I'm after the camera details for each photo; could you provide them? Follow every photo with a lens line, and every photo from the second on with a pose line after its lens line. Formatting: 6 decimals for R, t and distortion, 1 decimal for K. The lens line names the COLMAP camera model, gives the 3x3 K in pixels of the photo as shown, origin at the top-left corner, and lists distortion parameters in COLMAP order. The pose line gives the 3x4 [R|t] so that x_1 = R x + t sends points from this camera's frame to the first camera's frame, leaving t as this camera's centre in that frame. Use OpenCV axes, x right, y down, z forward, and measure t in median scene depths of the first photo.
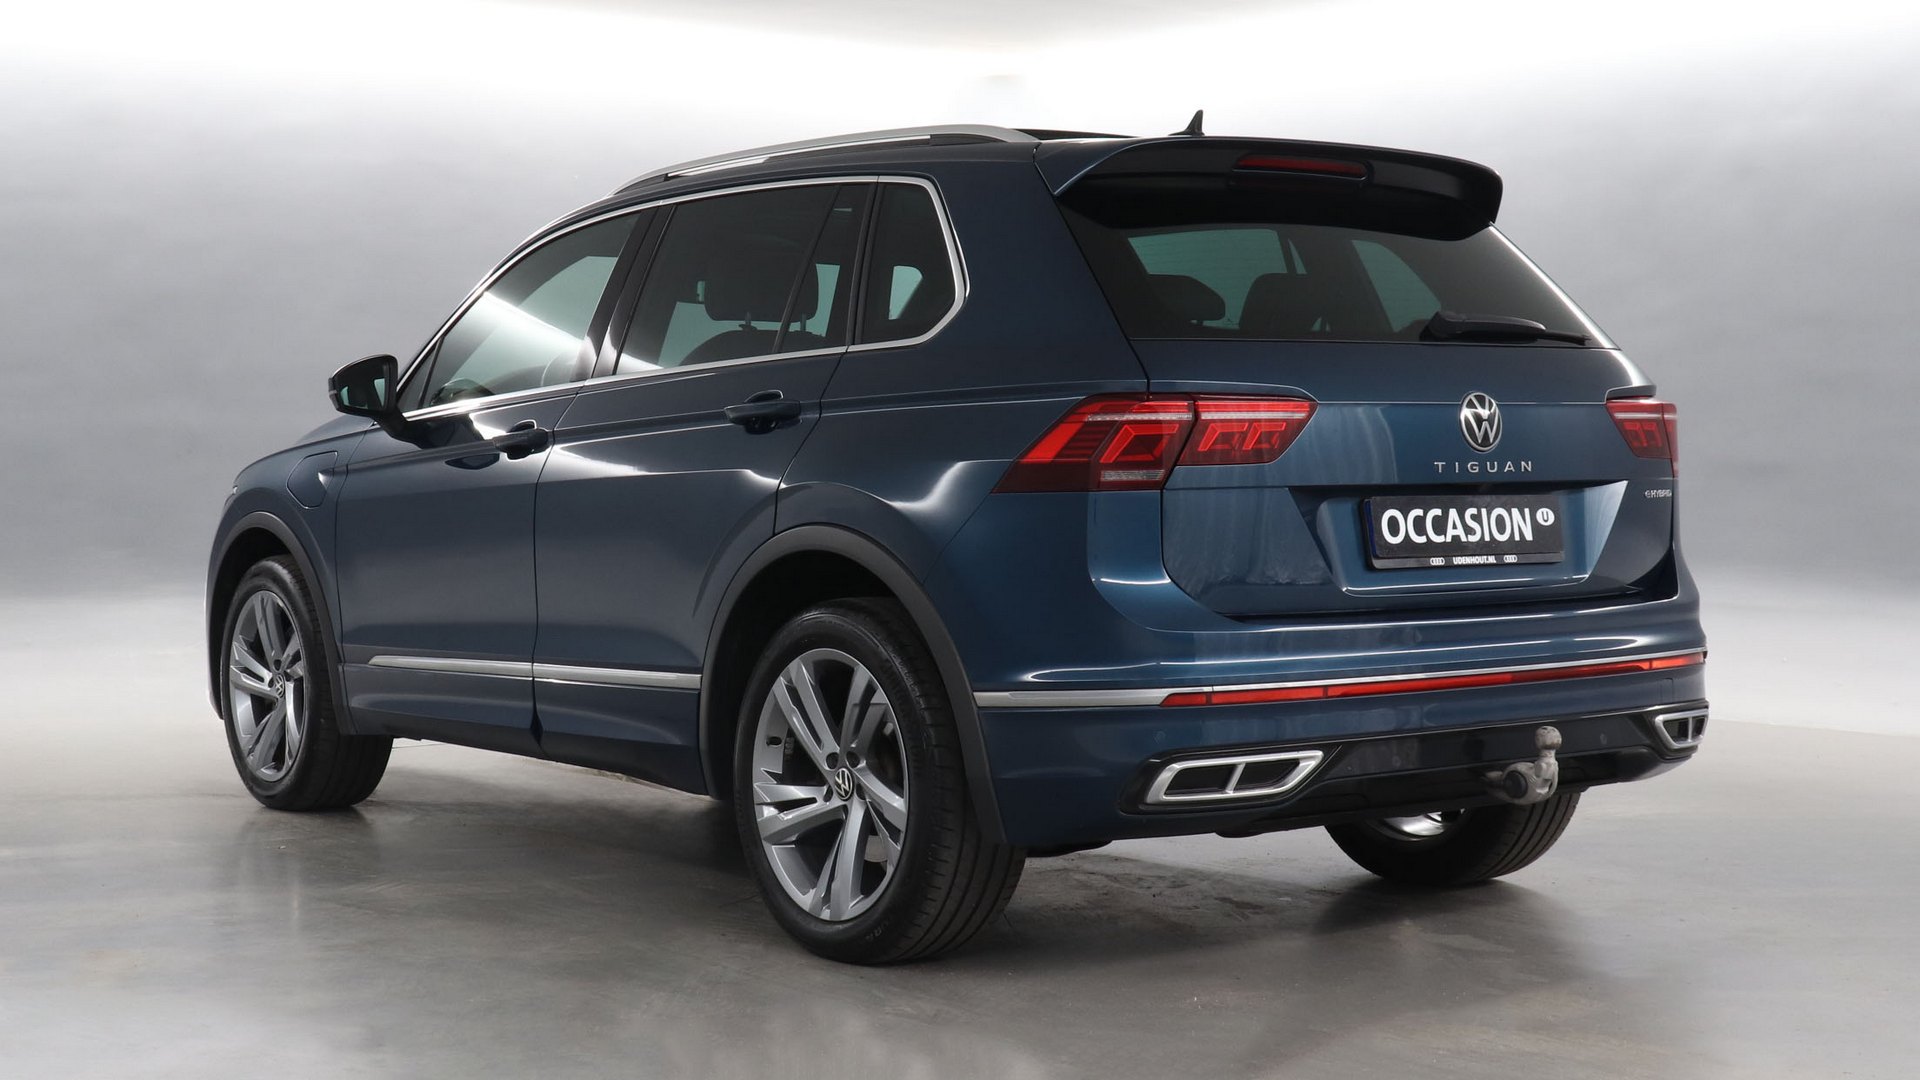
lens RADIAL K [[2945.2, 0, 950.8], [0, 2945.2, 567.2], [0, 0, 1]] dist [0.005613, 0.059209]
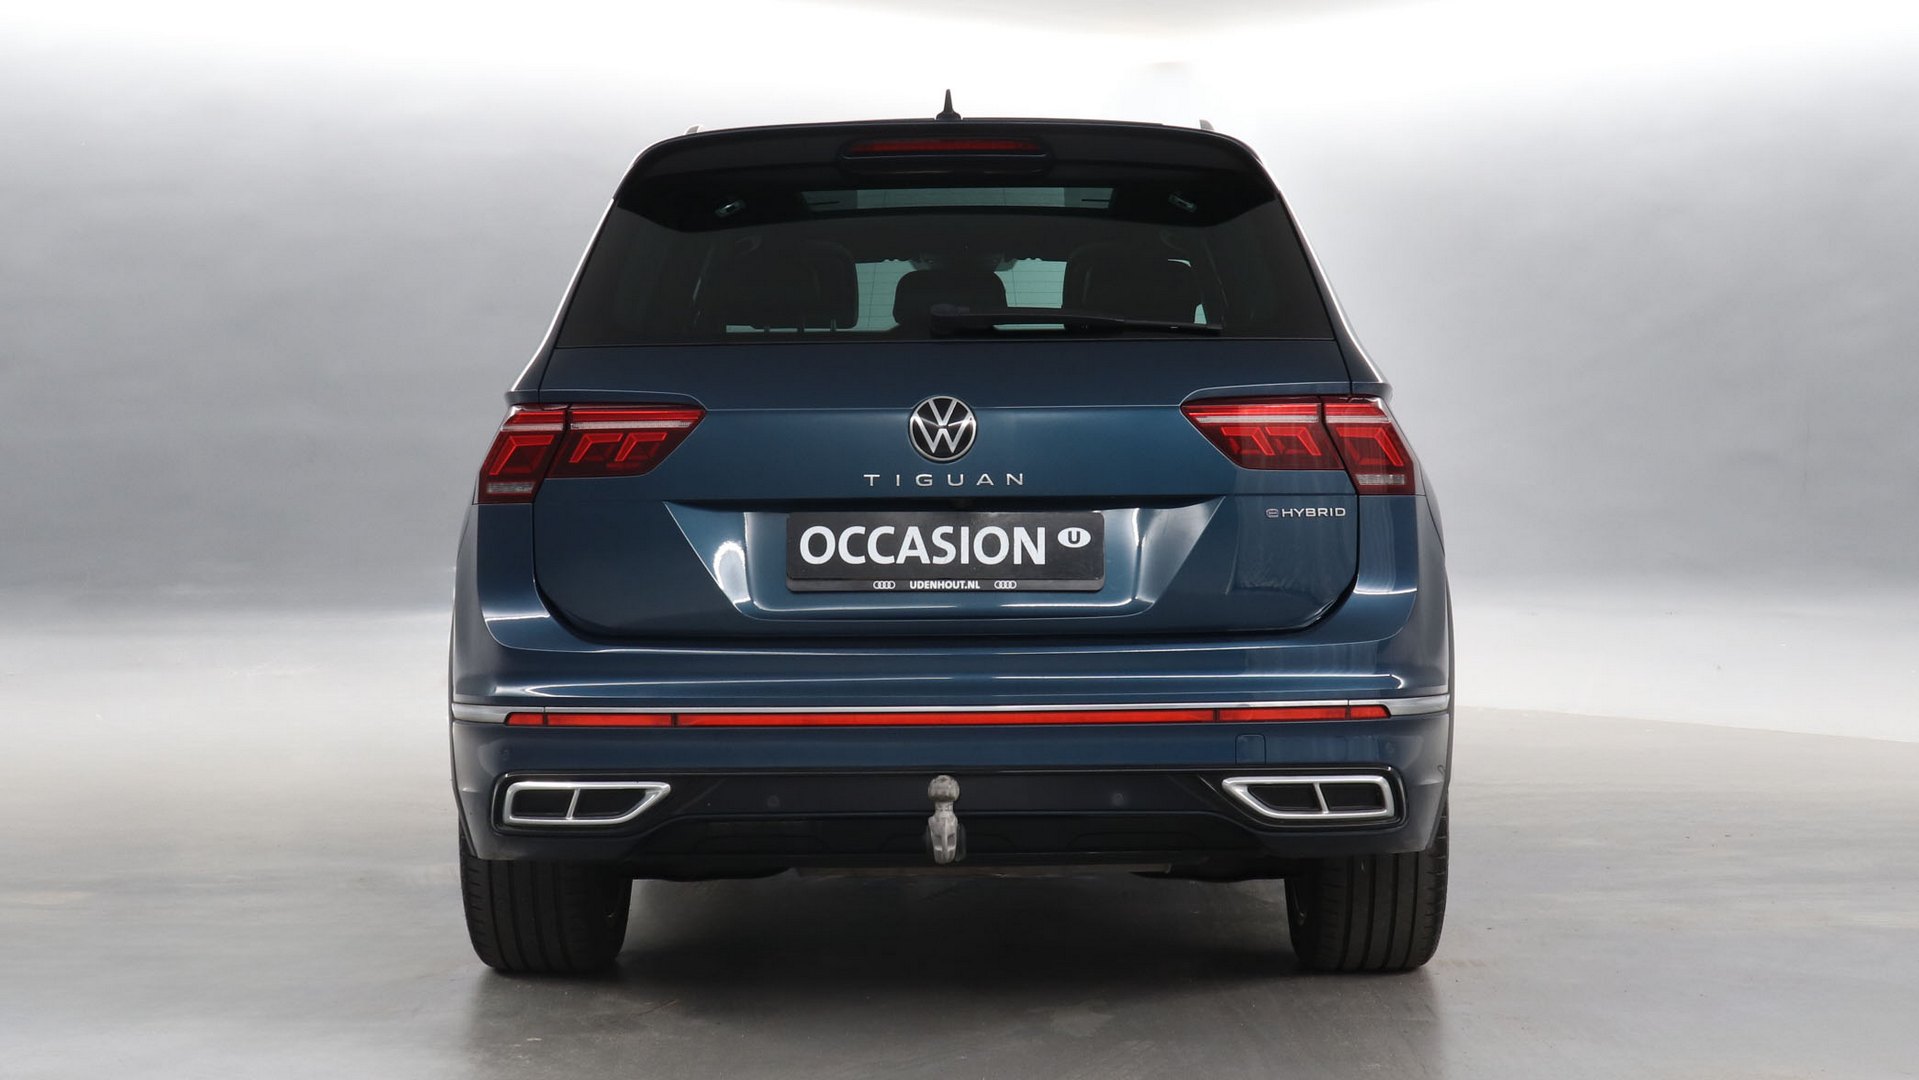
lens RADIAL K [[2943.7, 0, 950.3], [0, 2943.7, 567.2], [0, 0, 1]] dist [0.005613, 0.059209]
pose [[0.772351, 0.023471, -0.634763, 0.746063], [-0.022848, 0.999697, 0.009164, -0.015969], [0.634785, 0.007426, 0.772653, 0.315879]]
